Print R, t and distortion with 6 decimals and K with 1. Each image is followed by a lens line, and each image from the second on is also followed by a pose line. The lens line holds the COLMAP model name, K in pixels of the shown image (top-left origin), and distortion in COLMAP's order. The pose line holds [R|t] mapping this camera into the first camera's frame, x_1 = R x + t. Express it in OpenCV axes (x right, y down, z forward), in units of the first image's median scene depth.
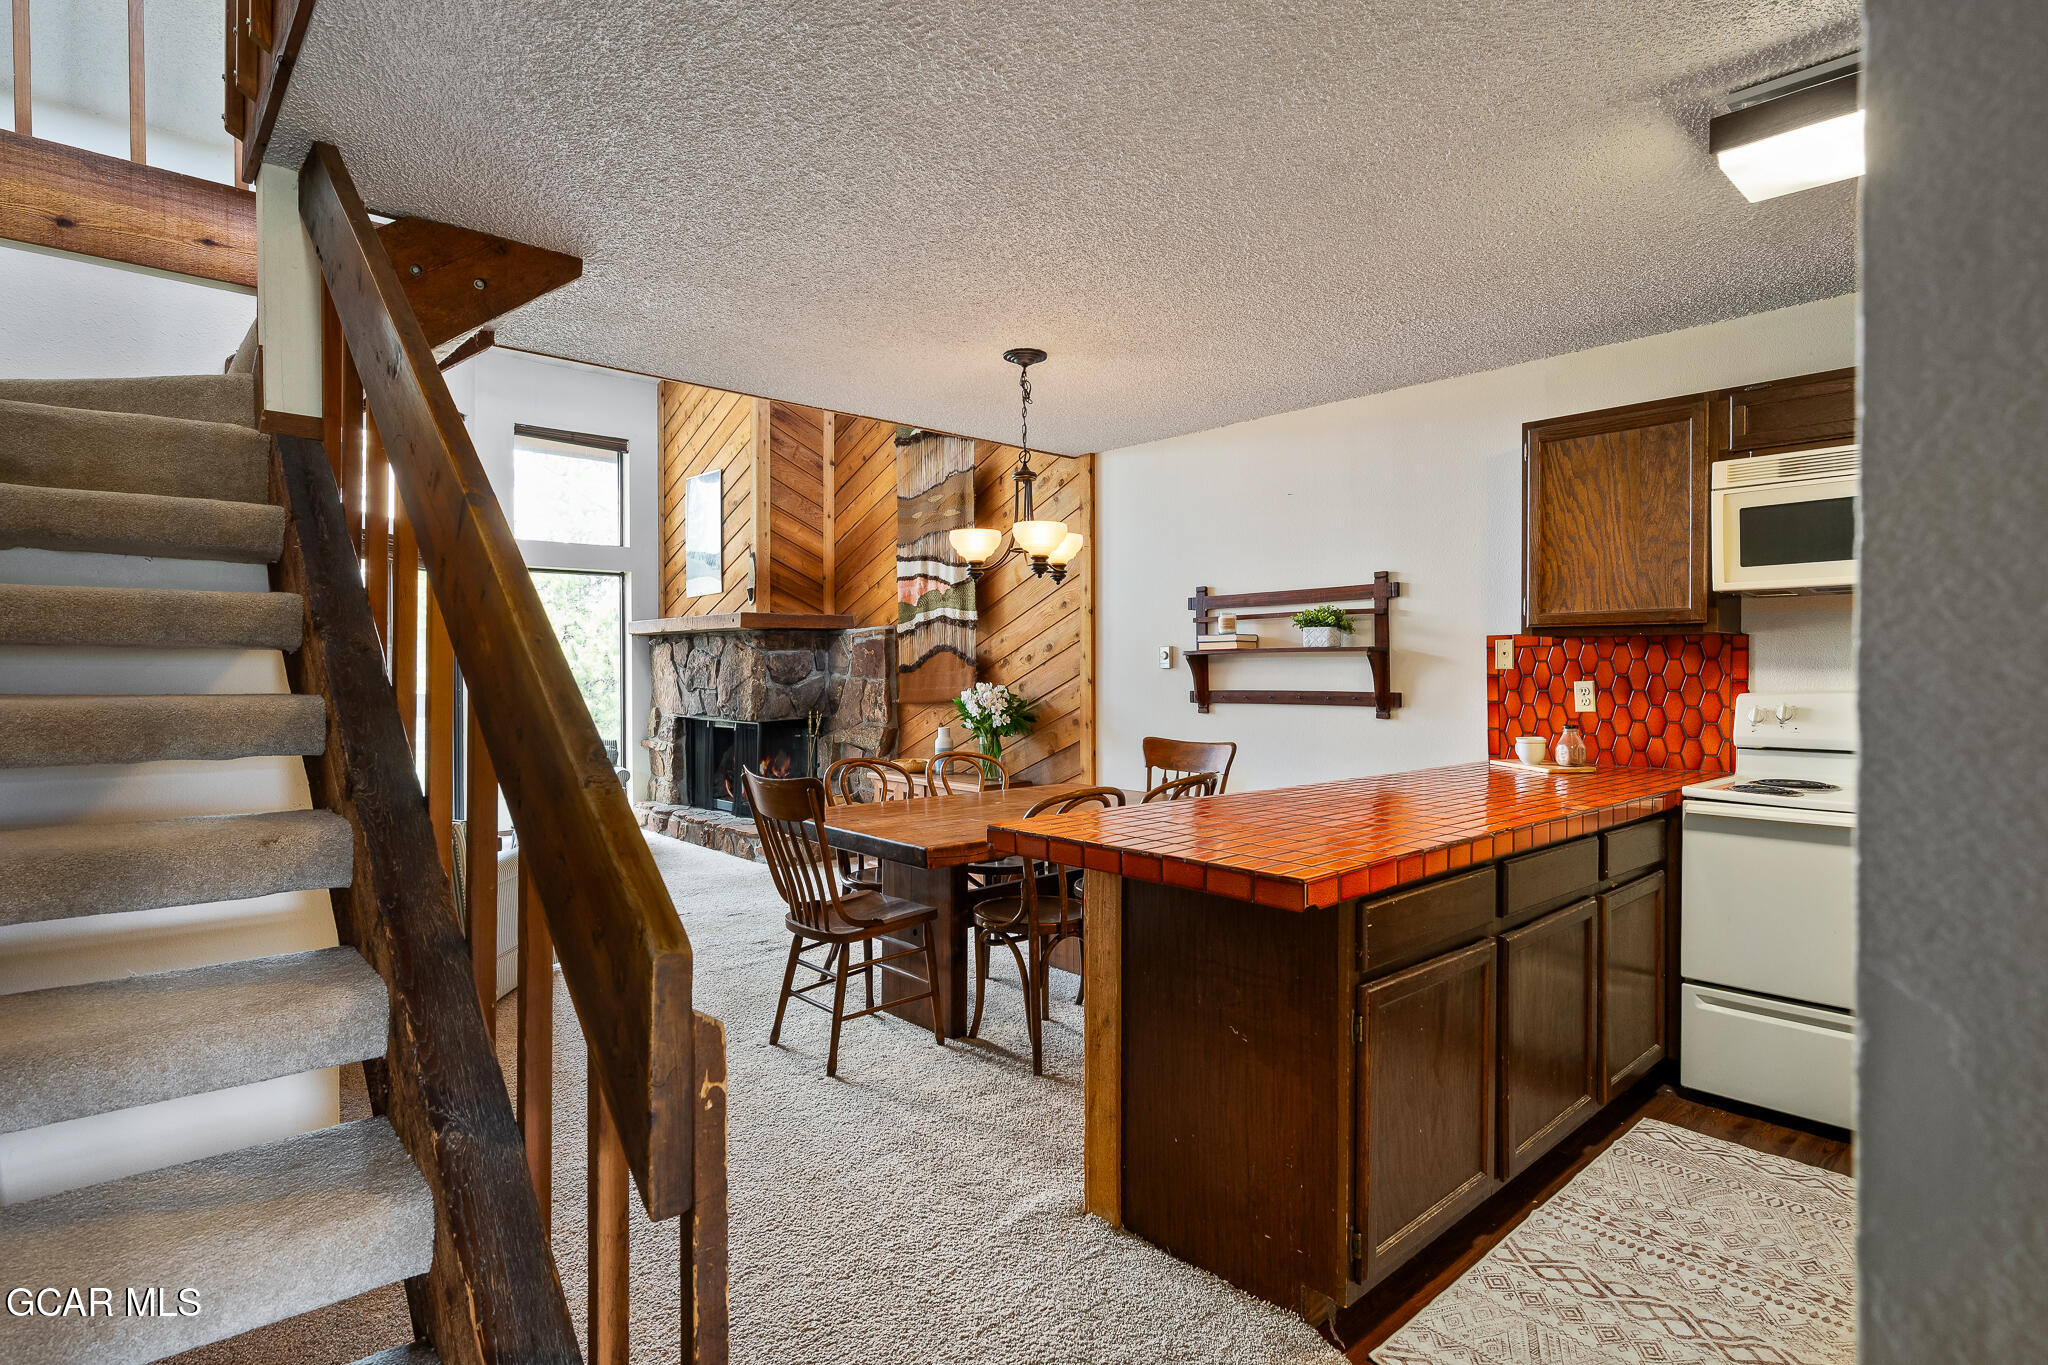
lens RADIAL K [[1026.6, 0, 1038.0], [0, 1026.6, 677.4], [0, 0, 1]] dist [0.000623, -0.000398]
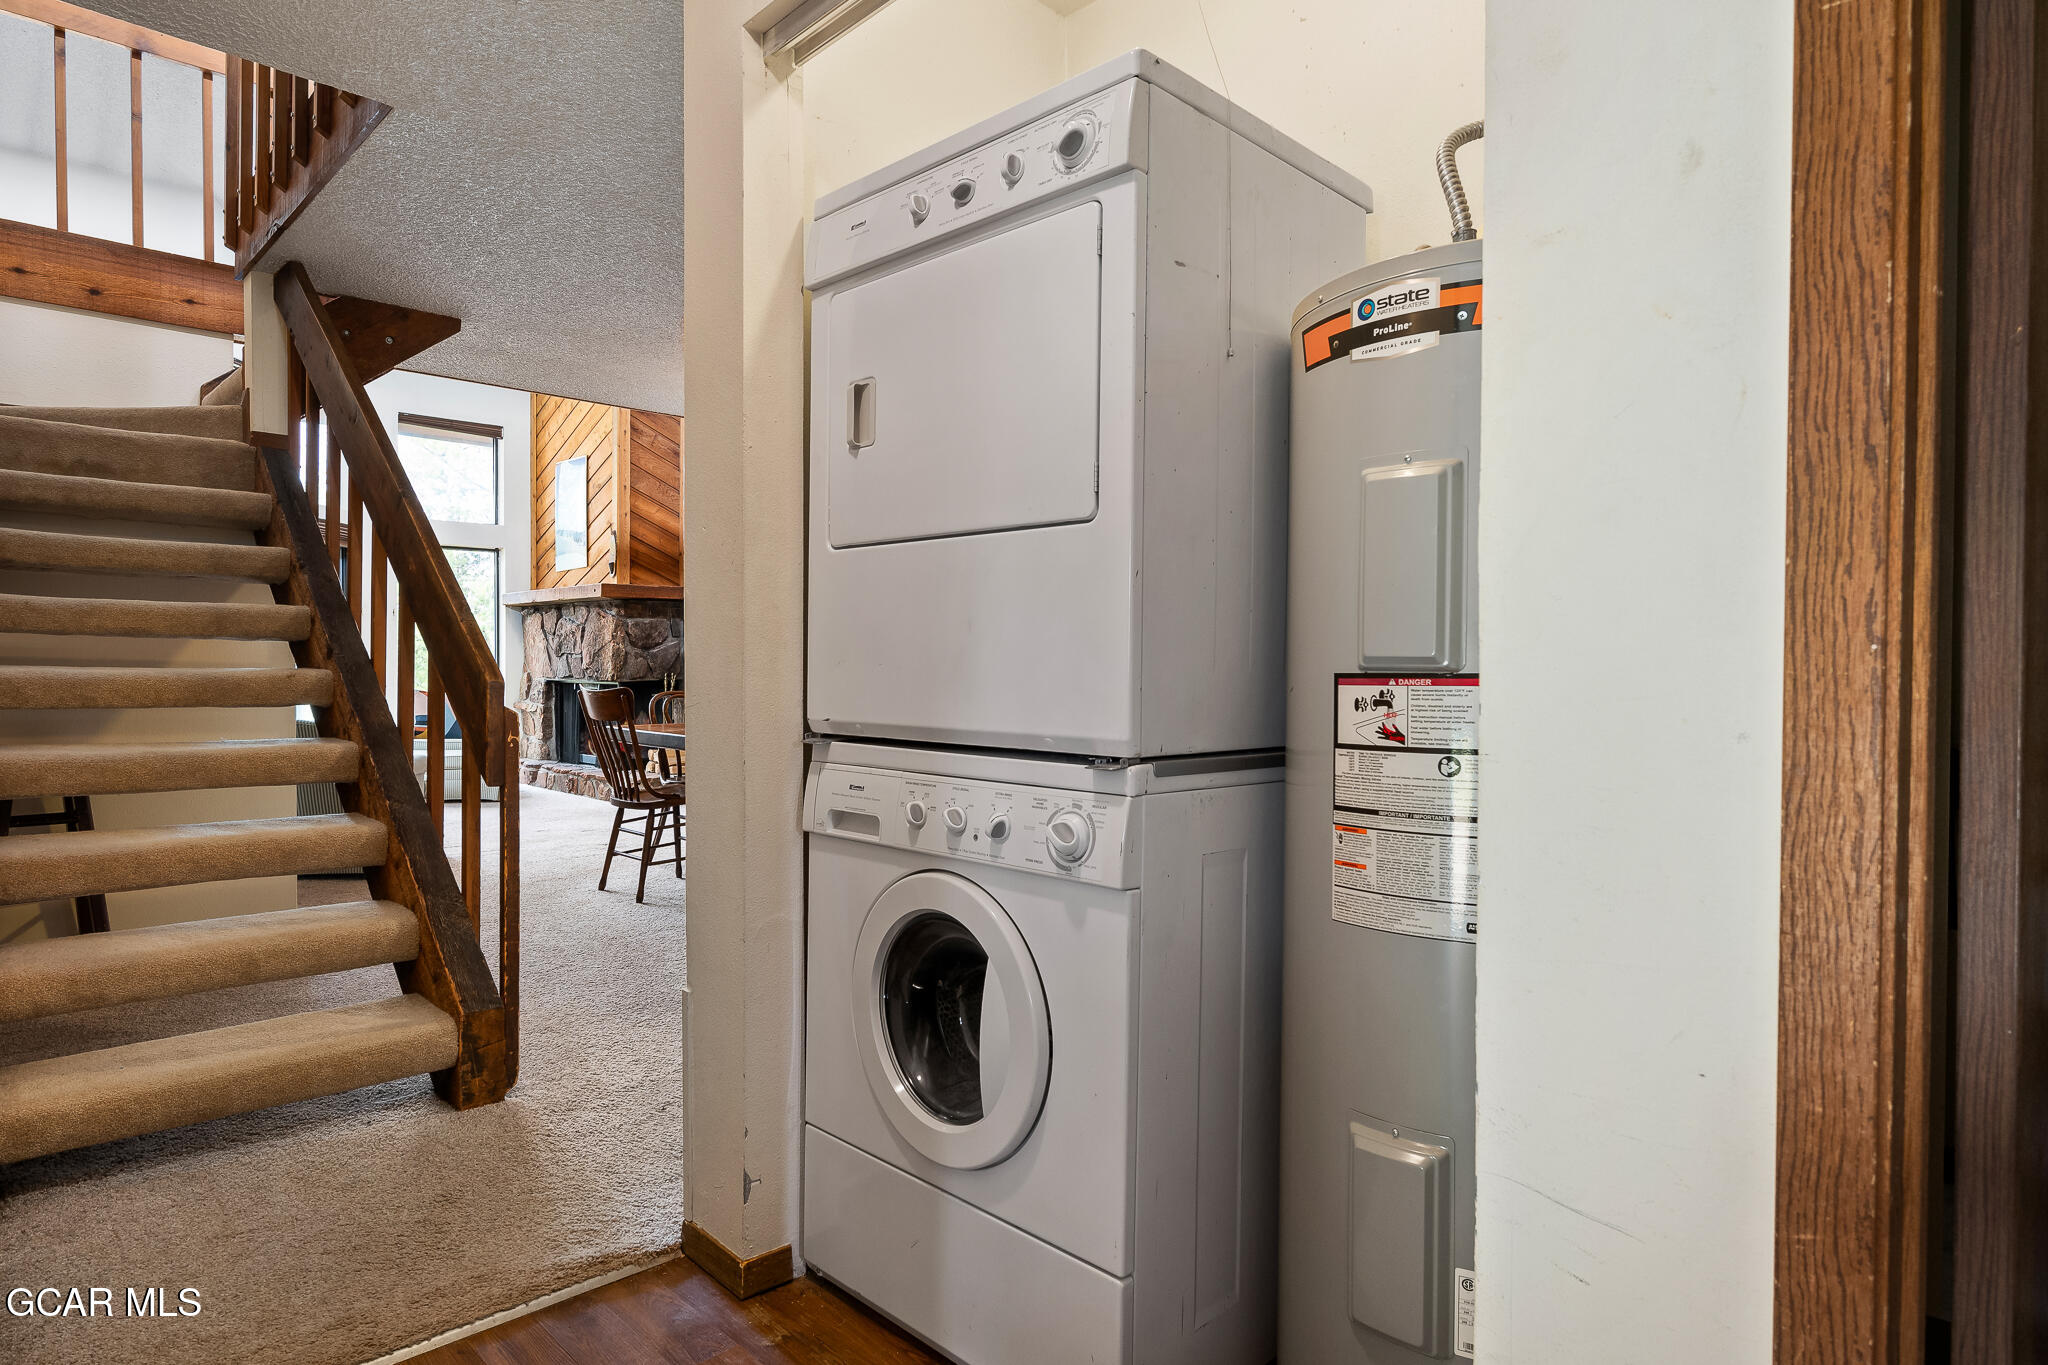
lens RADIAL K [[1165.2, 0, 1011.5], [0, 1165.2, 681.3], [0, 0, 1]] dist [-0.002650, 0.000705]
pose [[0.999673, 0.004296, 0.025189, 0.125822], [-0.004332, 0.999990, 0.001357, 0.039675], [-0.025183, -0.001465, 0.999682, -0.284111]]
